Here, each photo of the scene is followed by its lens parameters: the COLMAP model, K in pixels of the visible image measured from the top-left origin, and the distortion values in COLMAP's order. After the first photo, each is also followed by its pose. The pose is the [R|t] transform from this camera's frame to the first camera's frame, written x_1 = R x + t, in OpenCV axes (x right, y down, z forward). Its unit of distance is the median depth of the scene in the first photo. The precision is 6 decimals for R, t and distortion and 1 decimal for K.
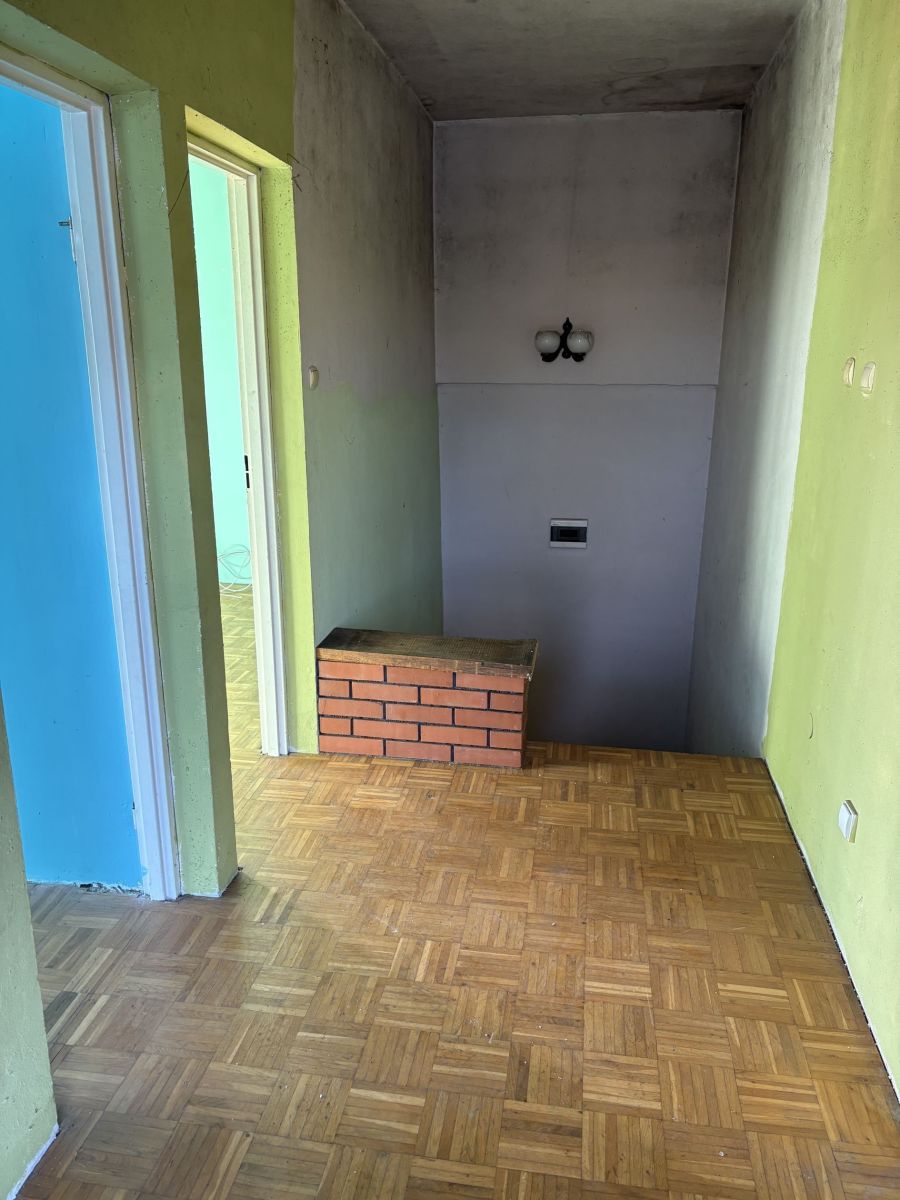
lens RADIAL K [[923.9, 0, 448.7], [0, 923.9, 598.9], [0, 0, 1]] dist [0.039374, -0.016496]
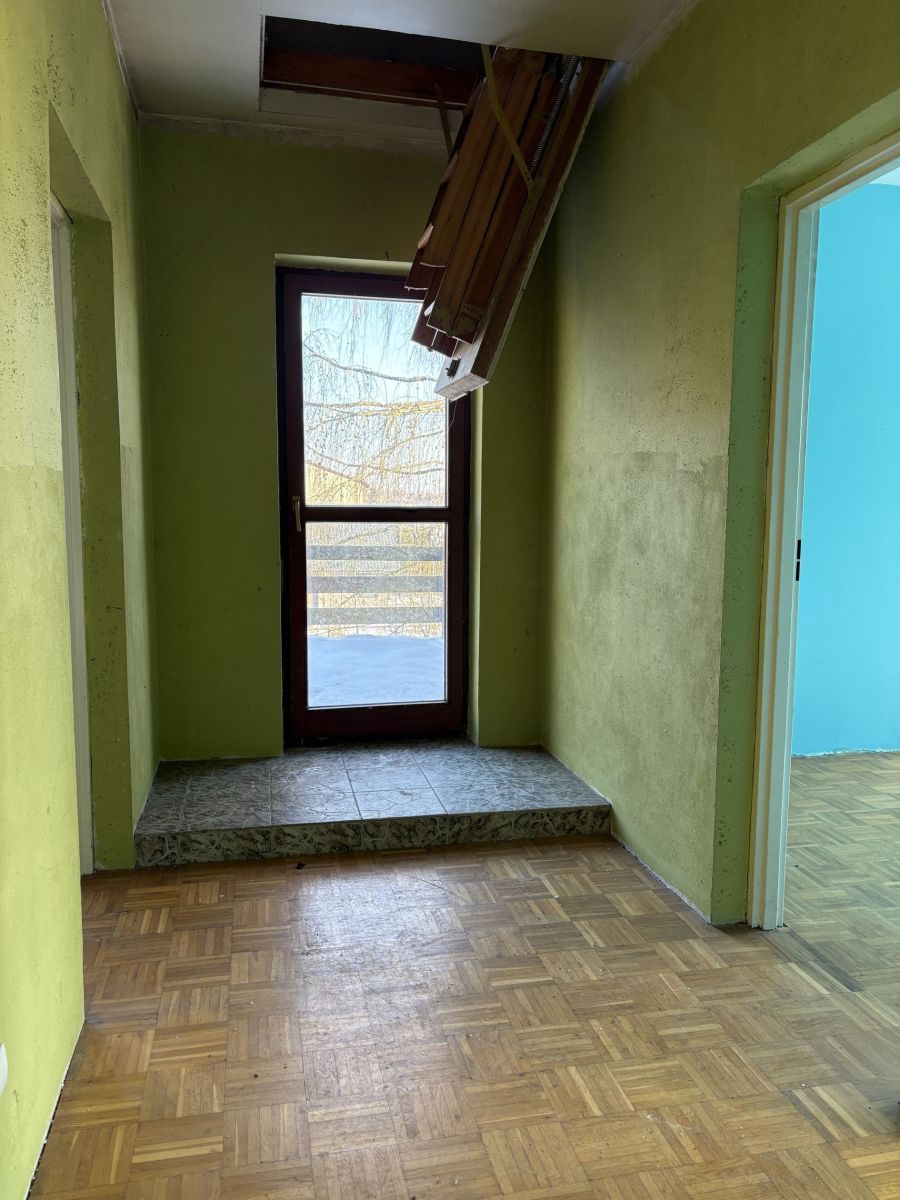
lens RADIAL K [[923.9, 0, 451.3], [0, 923.9, 600.9], [0, 0, 1]] dist [0.039374, -0.016496]
pose [[-0.932815, 0.023635, -0.359579, 0.379620], [-0.113581, 0.927700, 0.355629, -0.297417], [0.341987, 0.372577, -0.862688, 1.562961]]
